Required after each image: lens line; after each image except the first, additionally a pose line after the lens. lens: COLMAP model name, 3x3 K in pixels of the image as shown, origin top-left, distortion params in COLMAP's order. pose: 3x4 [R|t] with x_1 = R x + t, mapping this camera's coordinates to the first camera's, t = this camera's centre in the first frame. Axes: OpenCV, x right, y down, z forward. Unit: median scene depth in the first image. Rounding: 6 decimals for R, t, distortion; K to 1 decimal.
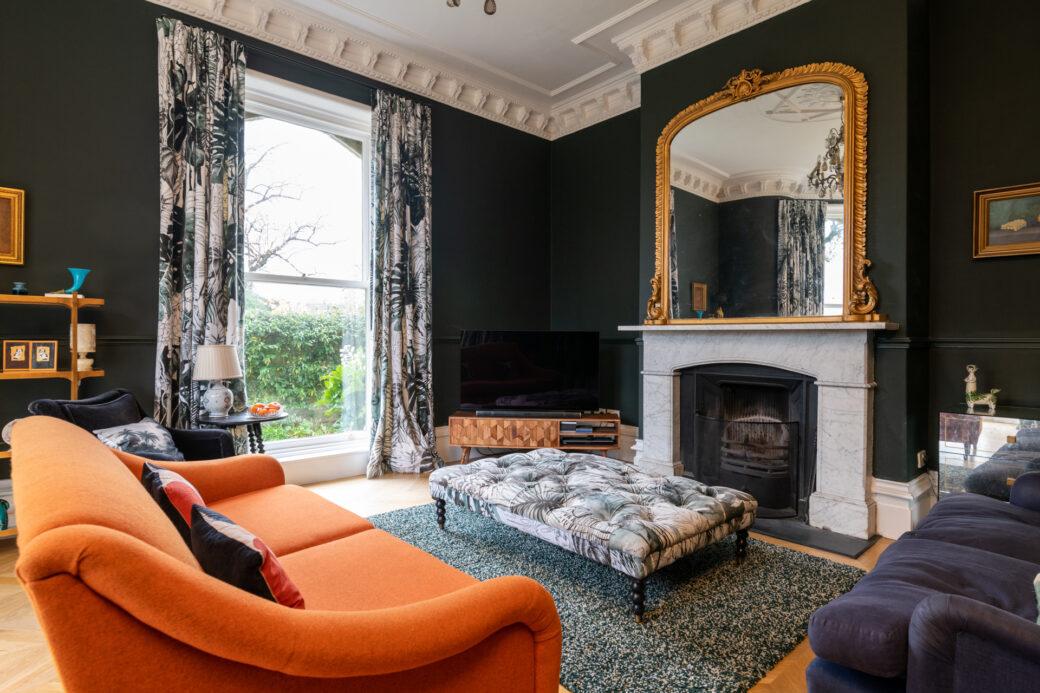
lens RADIAL K [[540.4, 0, 523.0], [0, 540.4, 336.3], [0, 0, 1]] dist [0.001499, -0.000013]
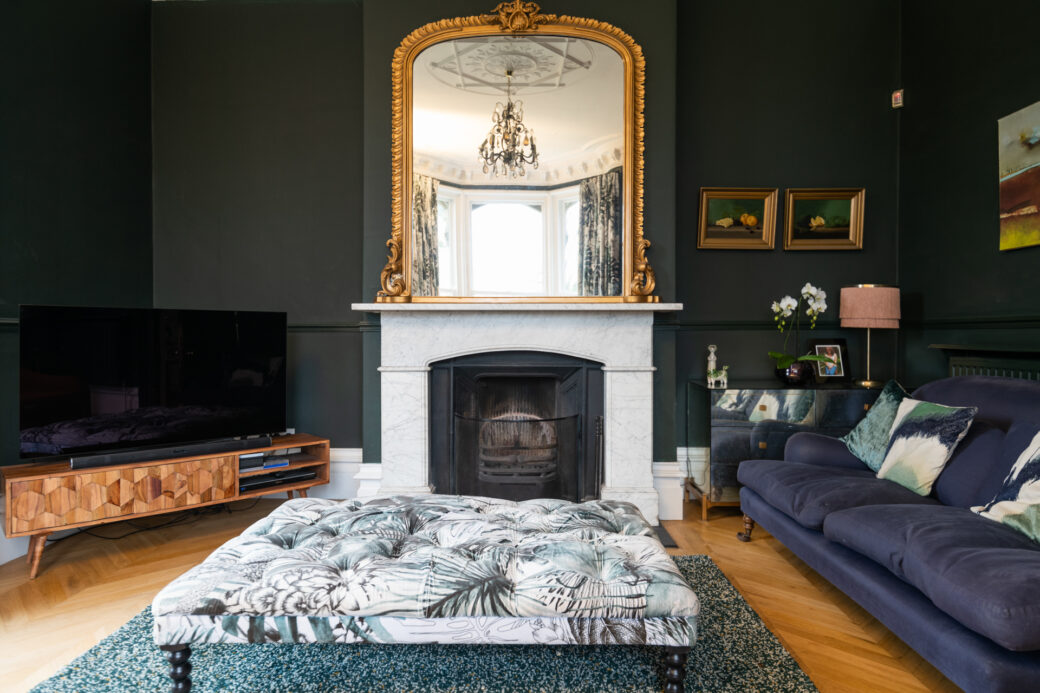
lens RADIAL K [[632.1, 0, 519.5], [0, 632.1, 332.9], [0, 0, 1]] dist [0.003528, 0.002366]
pose [[0.680578, -0.004194, 0.732664, -0.341611], [0.002837, 0.999991, 0.003088, 0.021364], [-0.732670, -0.000023, 0.680584, 0.375206]]
